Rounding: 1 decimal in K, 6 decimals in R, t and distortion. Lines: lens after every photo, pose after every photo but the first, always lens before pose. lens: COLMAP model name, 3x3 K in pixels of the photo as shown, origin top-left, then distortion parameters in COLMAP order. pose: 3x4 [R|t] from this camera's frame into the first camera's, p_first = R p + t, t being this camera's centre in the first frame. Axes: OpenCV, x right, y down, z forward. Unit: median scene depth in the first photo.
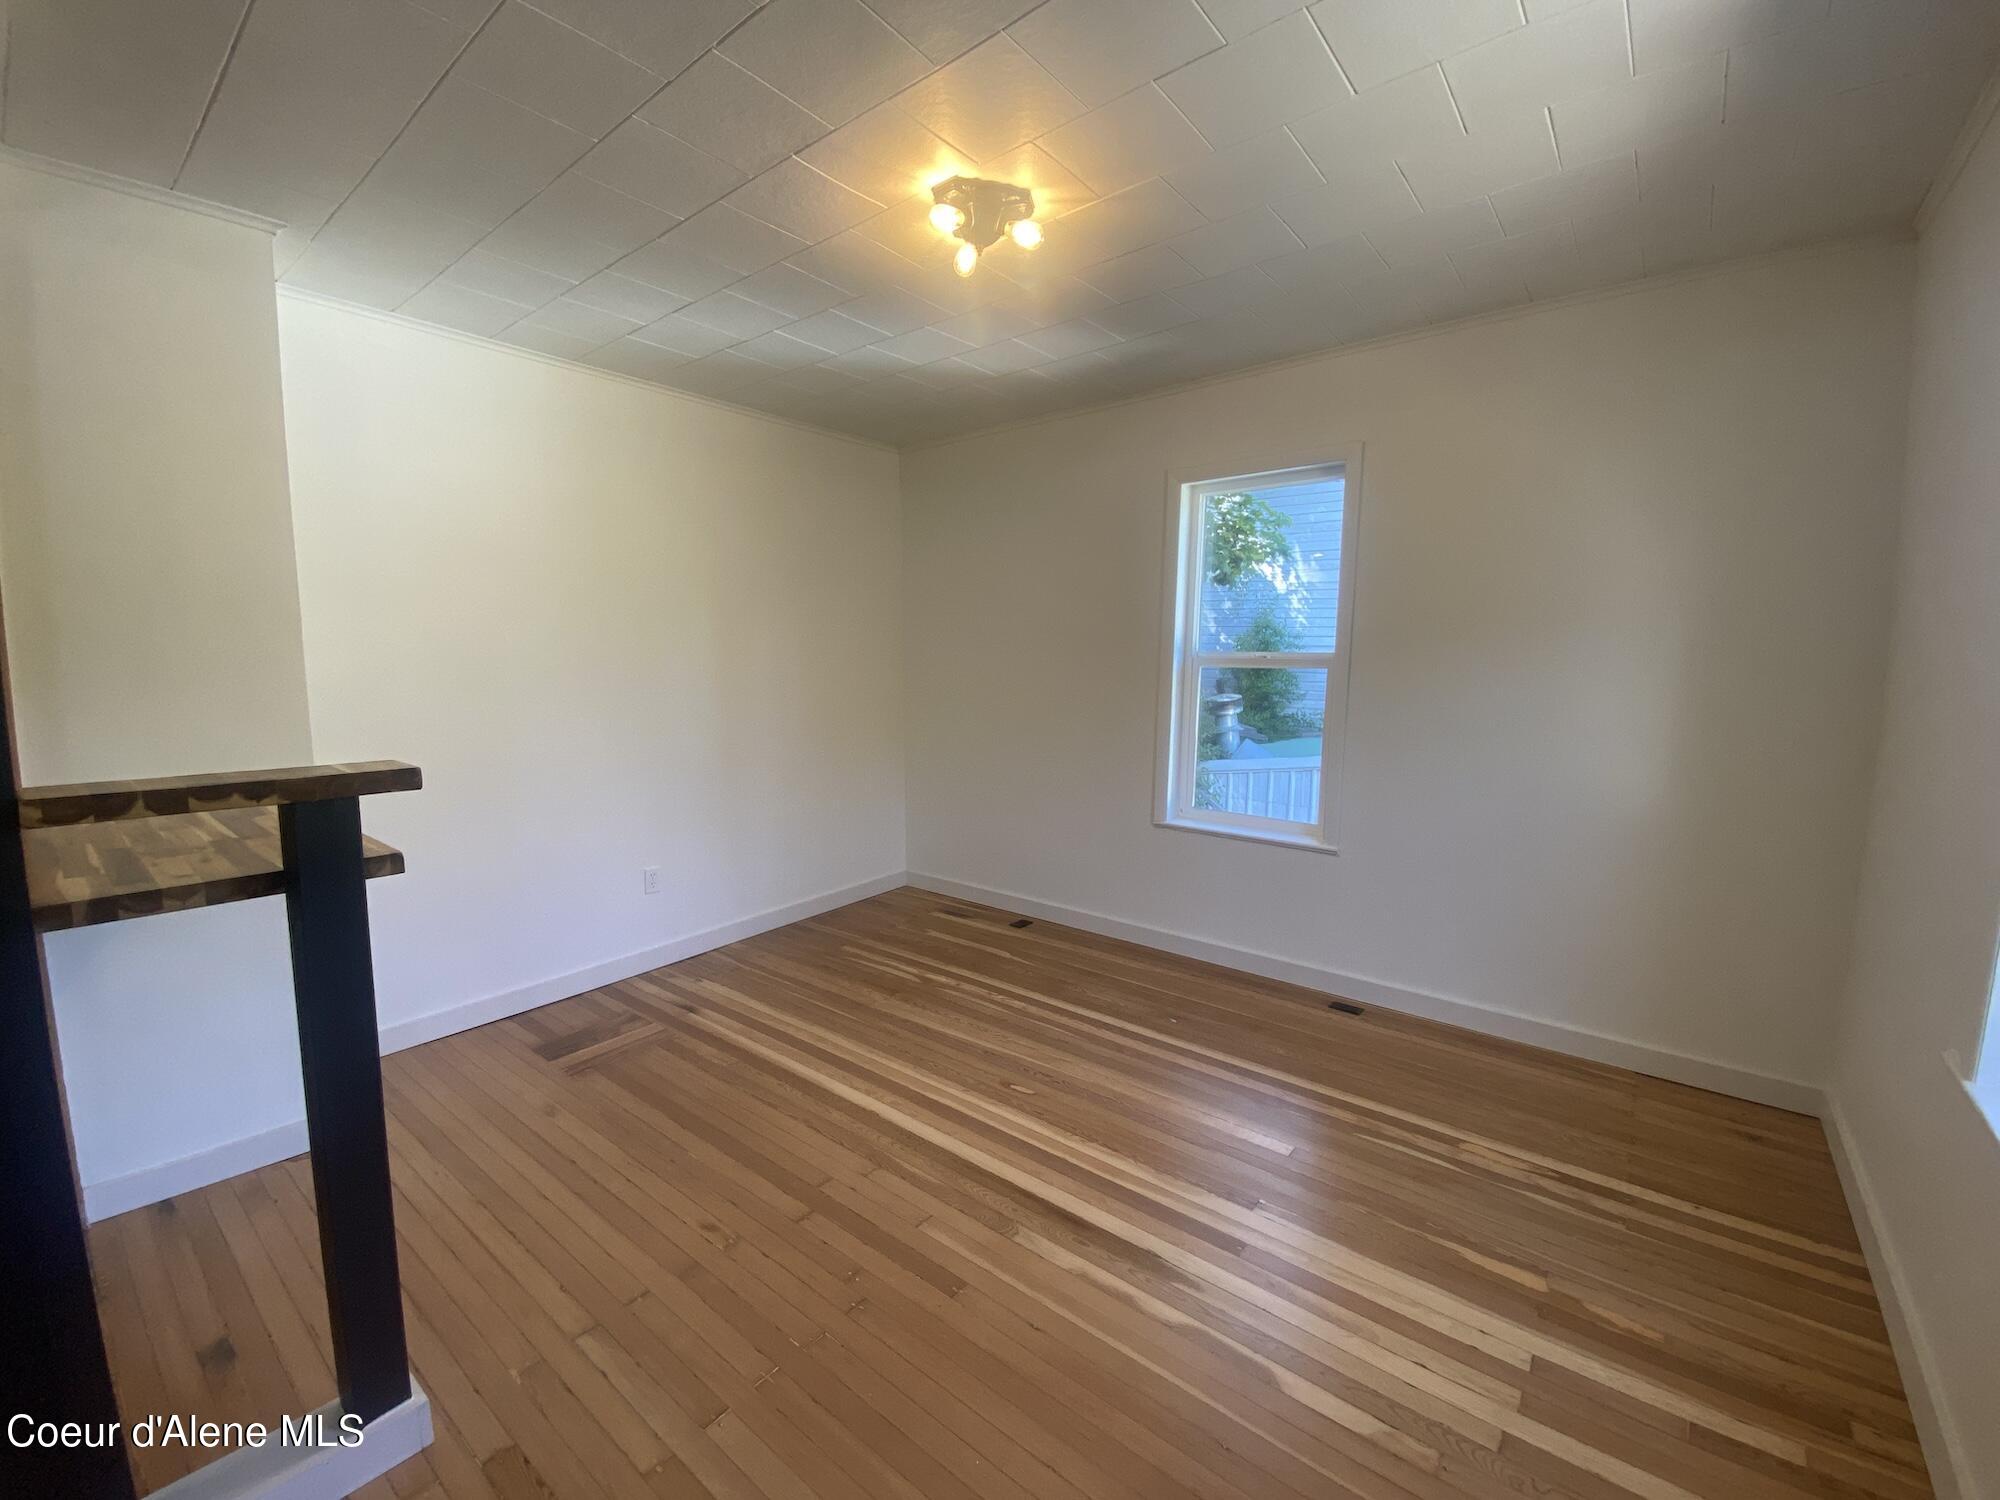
lens RADIAL K [[830.9, 0, 994.6], [0, 830.9, 746.5], [0, 0, 1]] dist [0.022499, -0.022735]
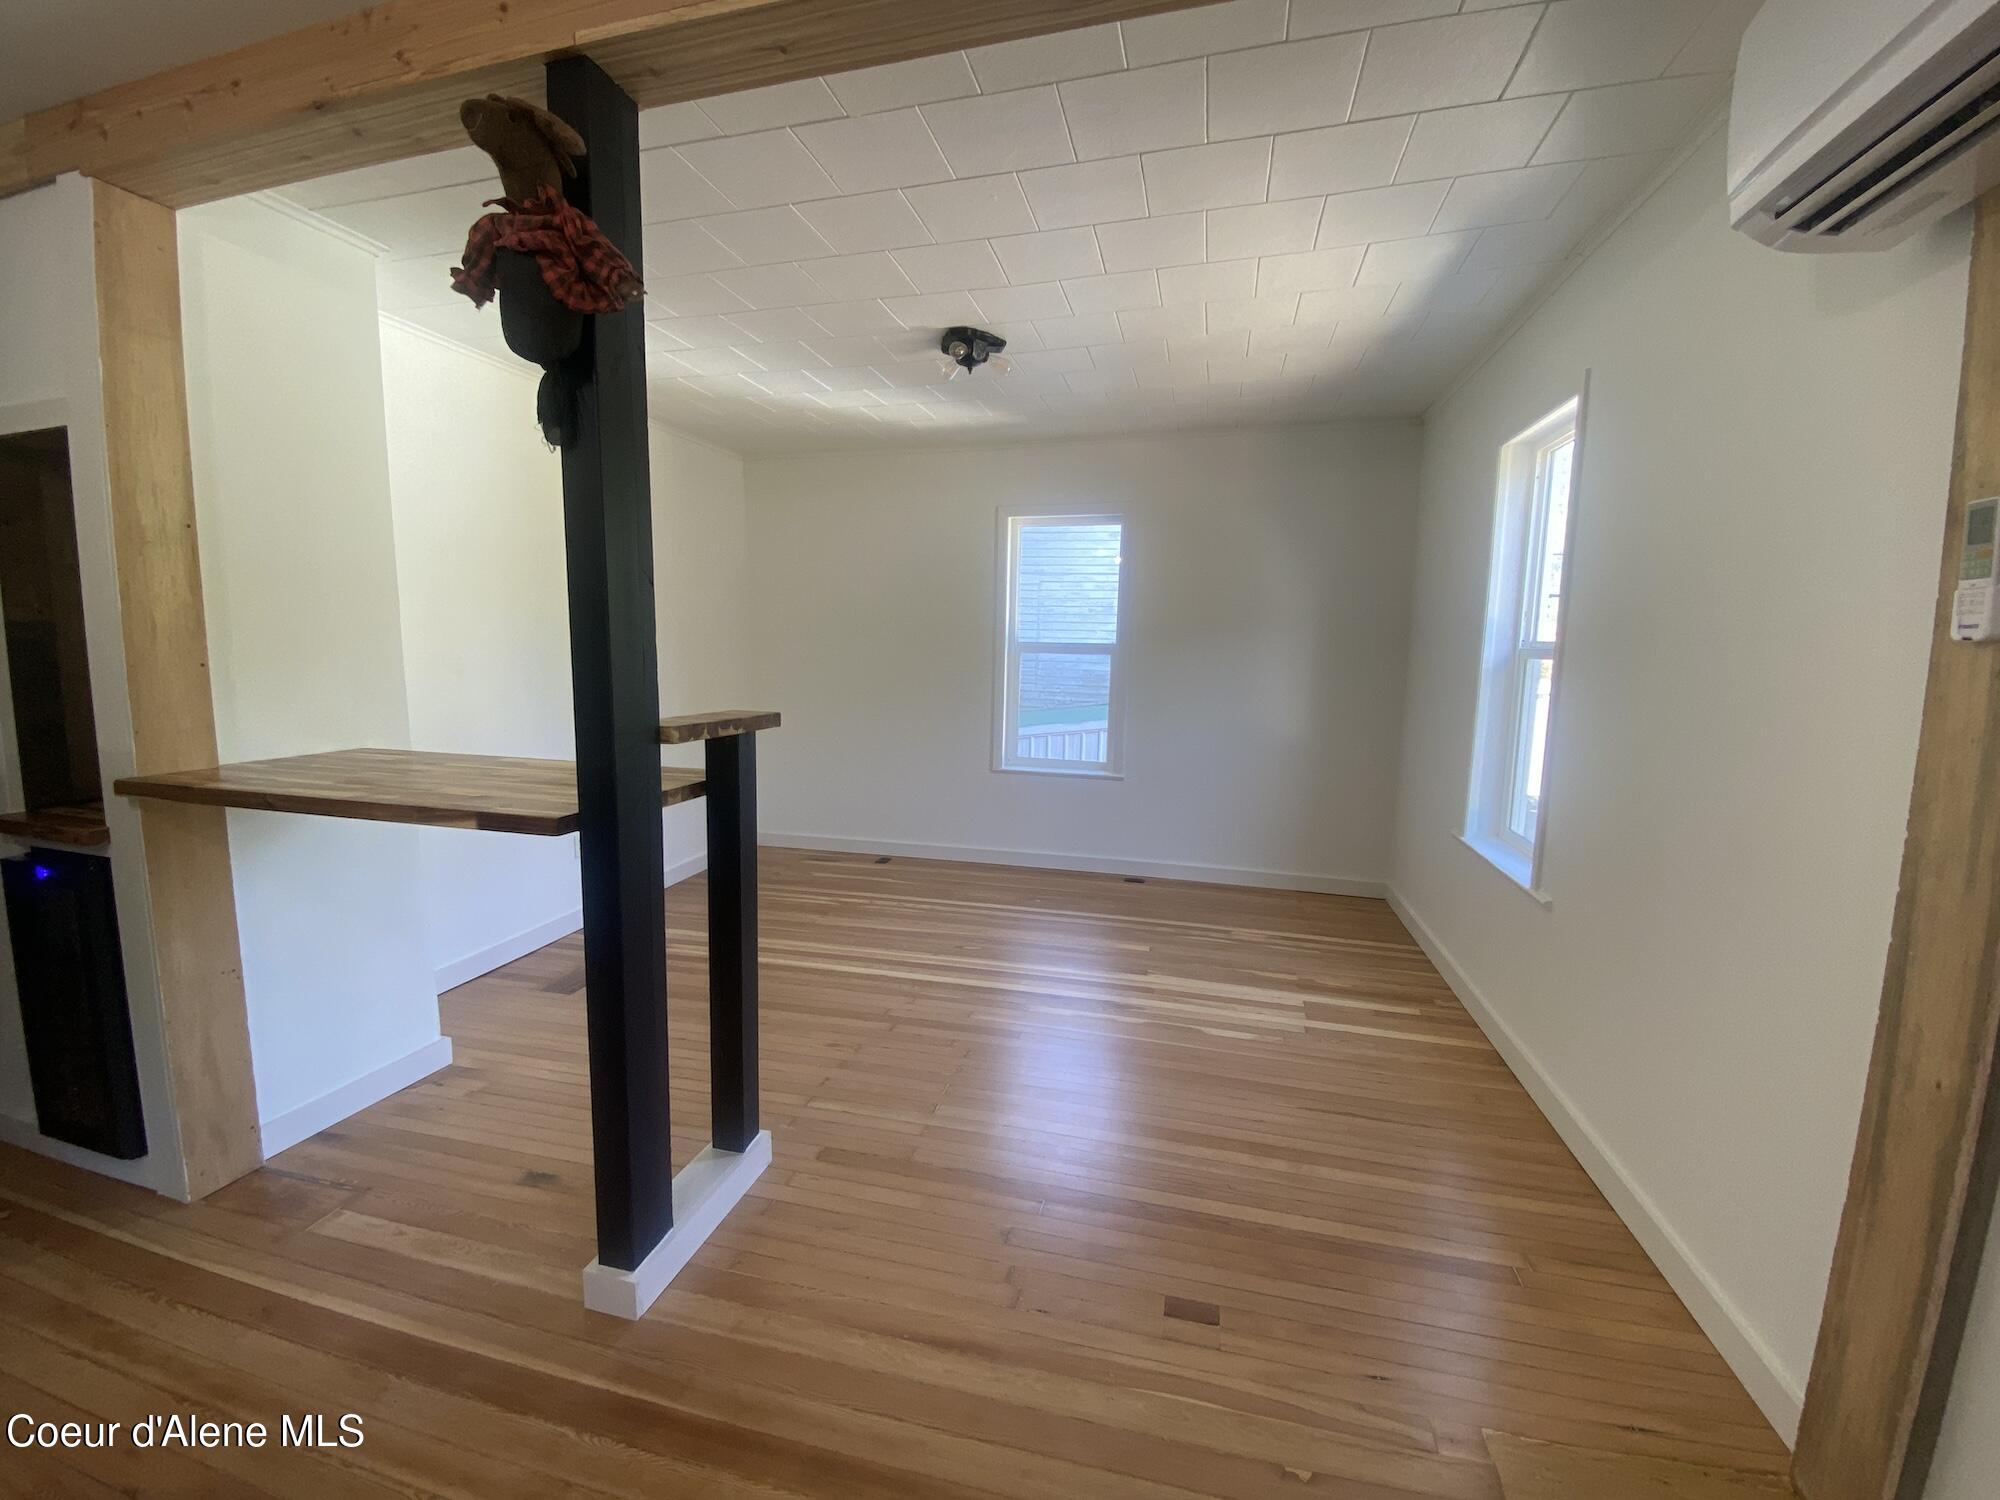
lens RADIAL K [[830.9, 0, 994.6], [0, 830.9, 746.5], [0, 0, 1]] dist [0.022499, -0.022735]
pose [[0.912489, -0.047967, 0.406279, -0.460906], [0.042306, 0.998842, 0.022911, 0.034008], [-0.406908, -0.003718, 0.913462, -0.290935]]
